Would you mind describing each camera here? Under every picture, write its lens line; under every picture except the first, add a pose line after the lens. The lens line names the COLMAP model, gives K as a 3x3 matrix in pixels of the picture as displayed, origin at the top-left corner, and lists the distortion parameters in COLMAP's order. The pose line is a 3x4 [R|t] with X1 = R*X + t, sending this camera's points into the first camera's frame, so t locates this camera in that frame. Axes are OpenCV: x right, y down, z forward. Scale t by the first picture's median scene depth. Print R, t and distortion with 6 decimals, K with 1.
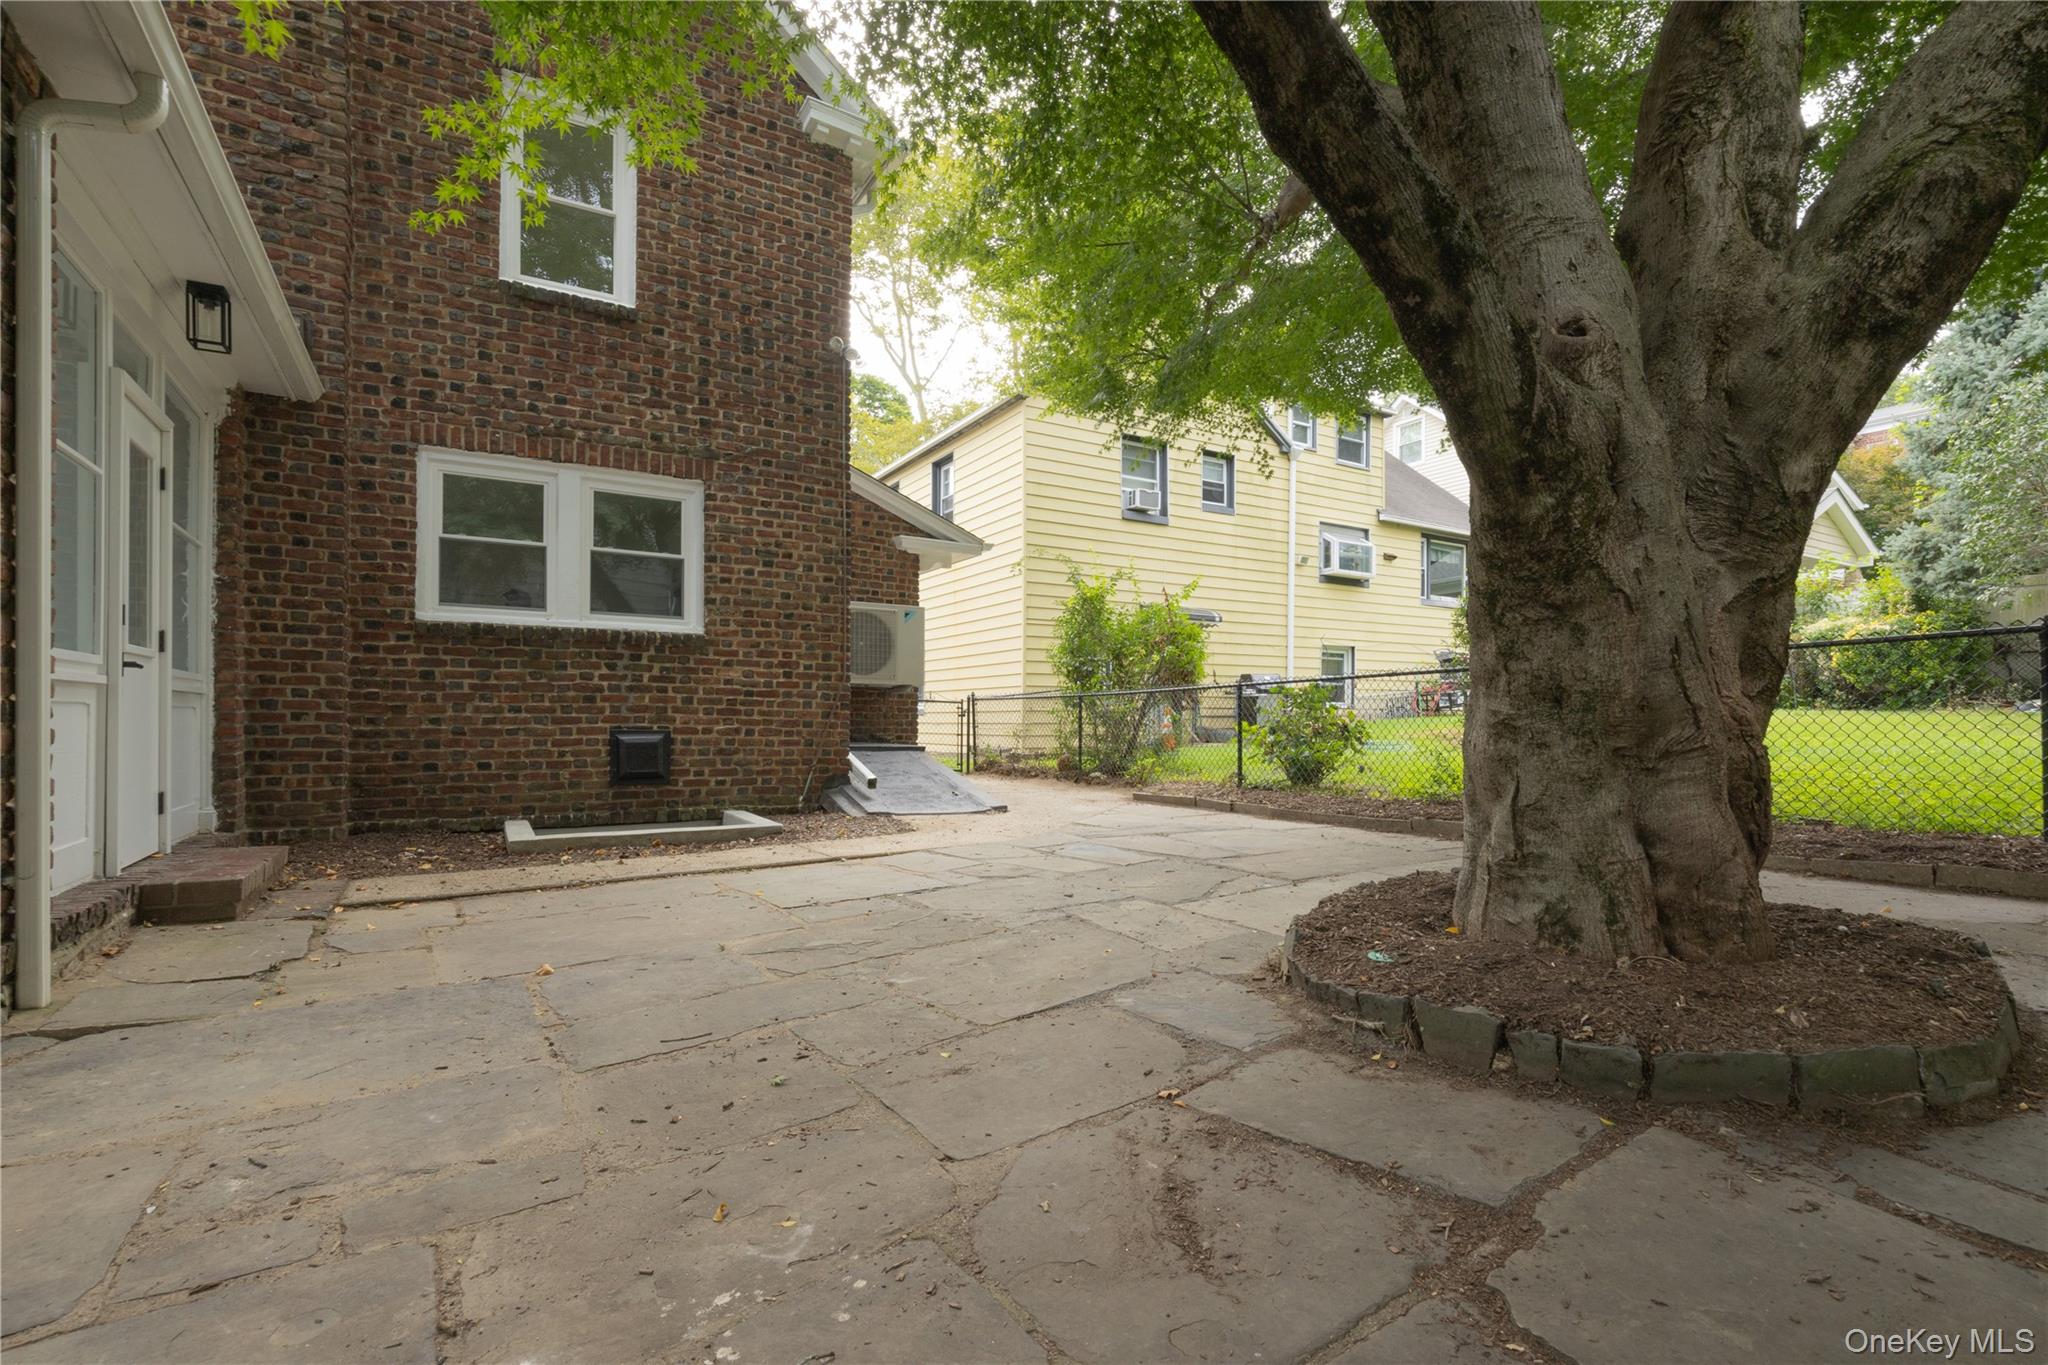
lens RADIAL K [[946.3, 0, 1025.5], [0, 946.3, 725.2], [0, 0, 1]] dist [-0.001845, -0.000297]
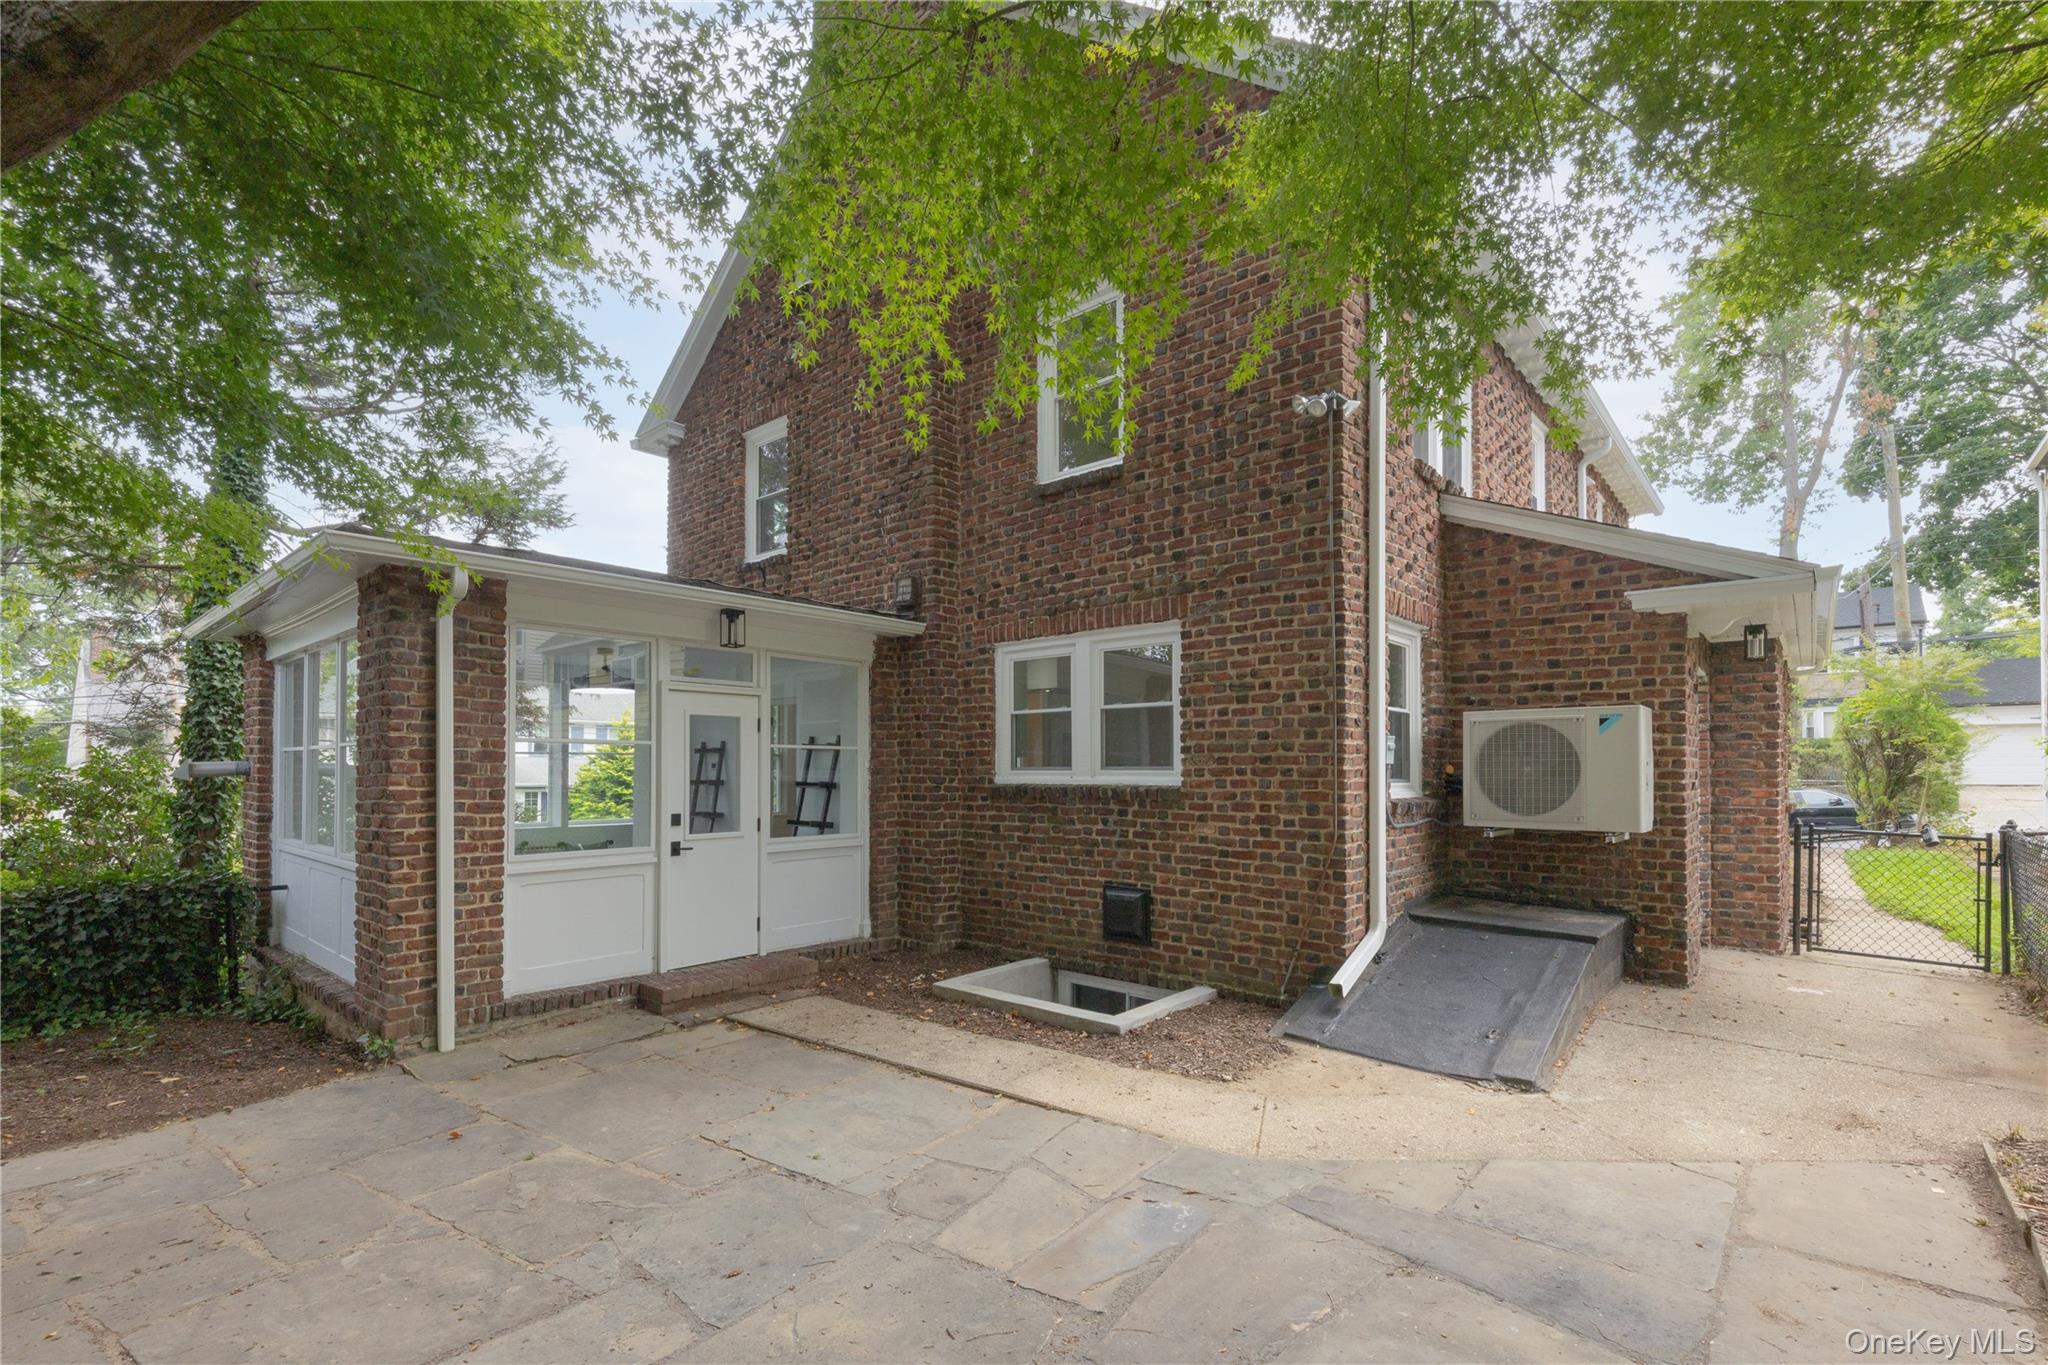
lens RADIAL K [[895.1, 0, 1023.0], [0, 895.1, 763.5], [0, 0, 1]] dist [0.002563, 0.000049]
pose [[0.307857, -0.015833, -0.951301, 0.432928], [0.000267, 0.999863, -0.016554, -0.103839], [0.951432, 0.004842, 0.307819, 0.588737]]
